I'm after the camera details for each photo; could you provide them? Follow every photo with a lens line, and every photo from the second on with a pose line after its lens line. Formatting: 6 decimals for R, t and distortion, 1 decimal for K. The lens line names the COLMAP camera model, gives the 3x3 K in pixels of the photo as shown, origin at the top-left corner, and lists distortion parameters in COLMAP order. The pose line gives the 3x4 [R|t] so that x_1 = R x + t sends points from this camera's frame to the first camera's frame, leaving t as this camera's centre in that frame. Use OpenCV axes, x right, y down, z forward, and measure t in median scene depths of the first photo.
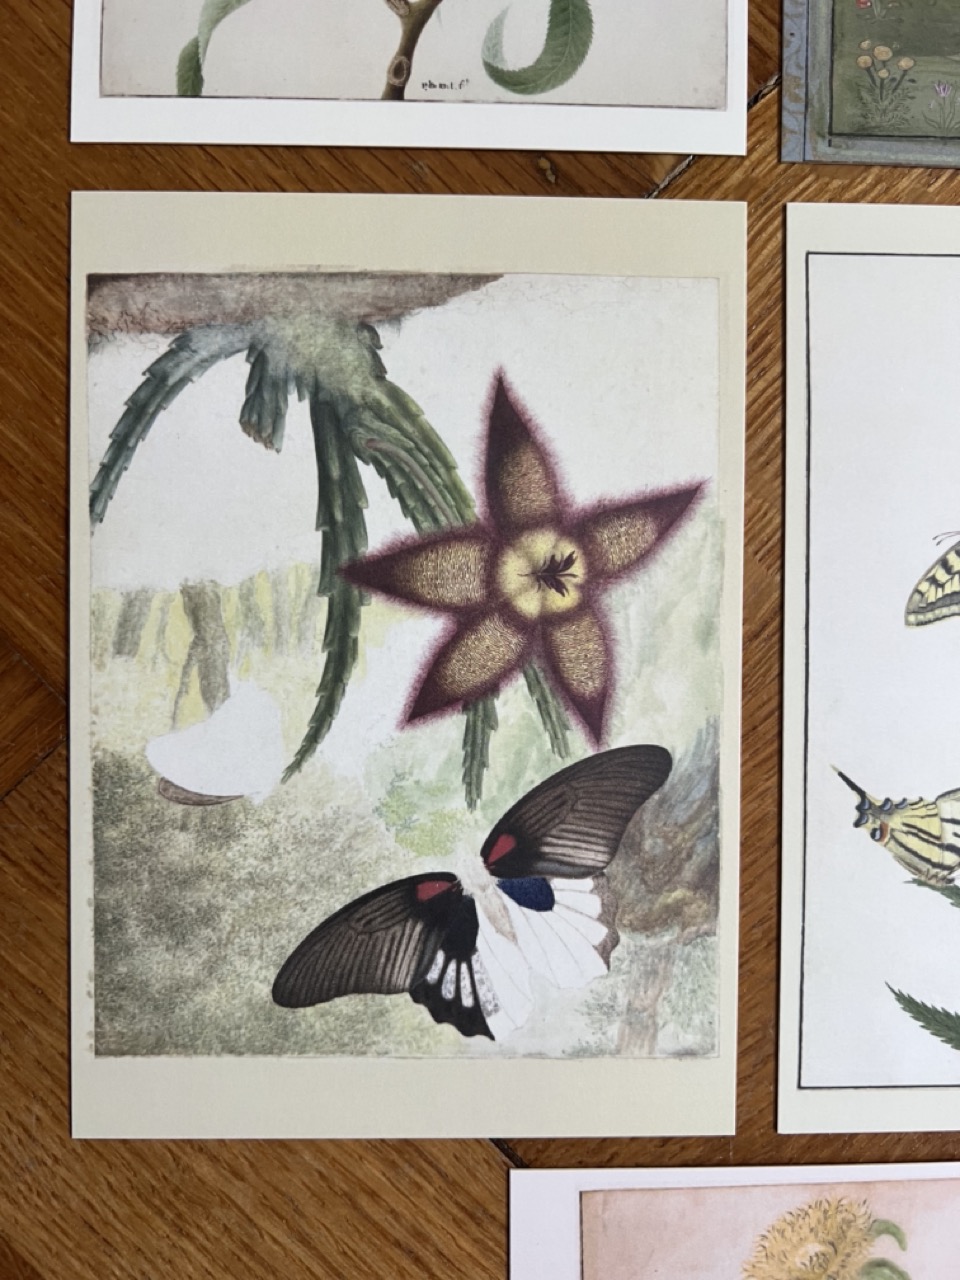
lens RADIAL K [[965.9, 0, 480.0], [0, 965.9, 640.0], [0, 0, 1]] dist [0.000418, -0.023434]
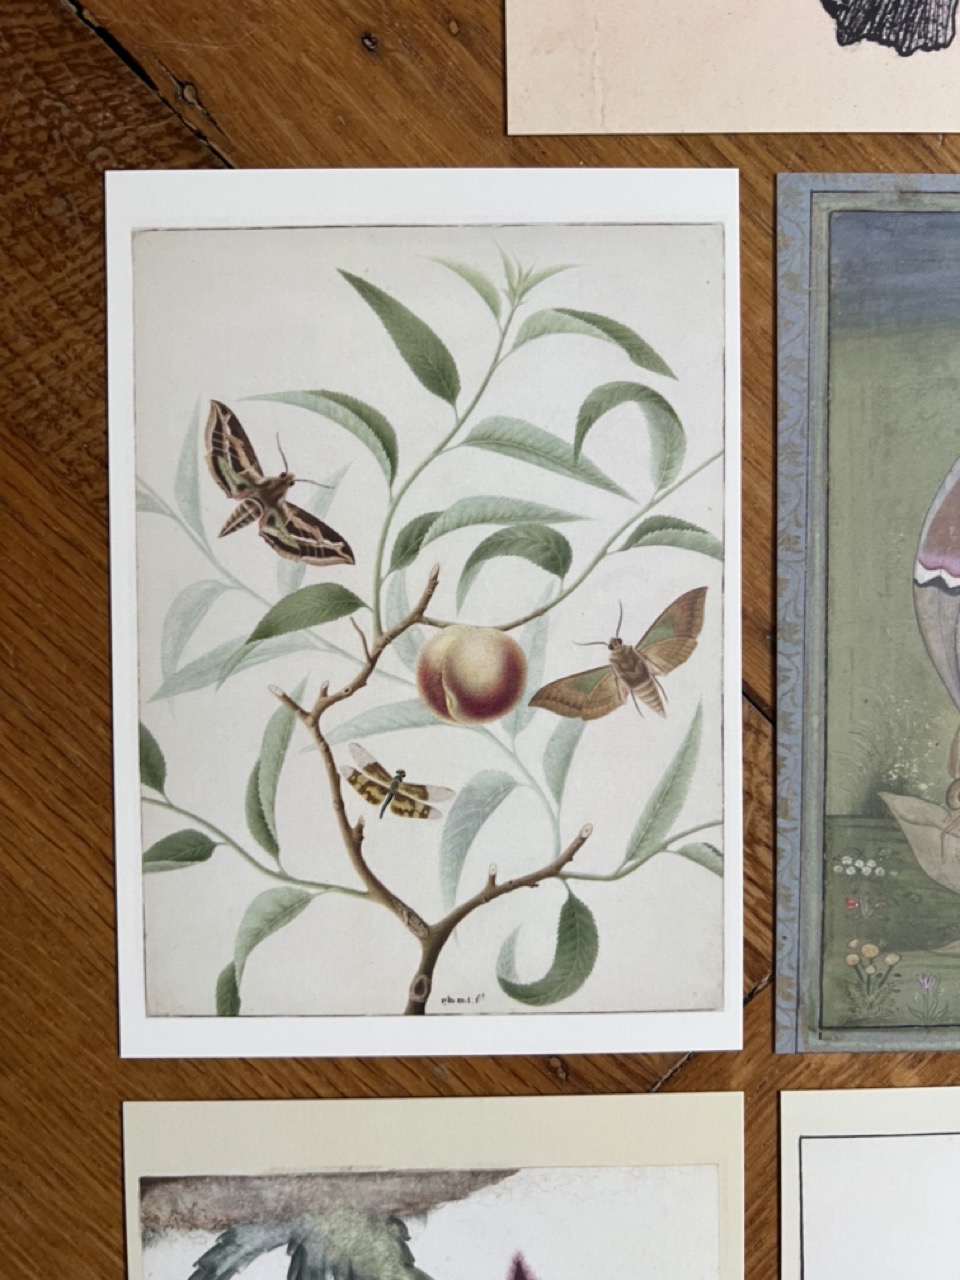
lens RADIAL K [[970.8, 0, 480.0], [0, 970.8, 640.0], [0, 0, 1]] dist [-0.003627, -0.002893]
pose [[0.999727, -0.019599, -0.012742, 0.004927], [0.019840, 0.999622, 0.019055, -1.000430], [0.012363, -0.019302, 0.999737, -0.083400]]
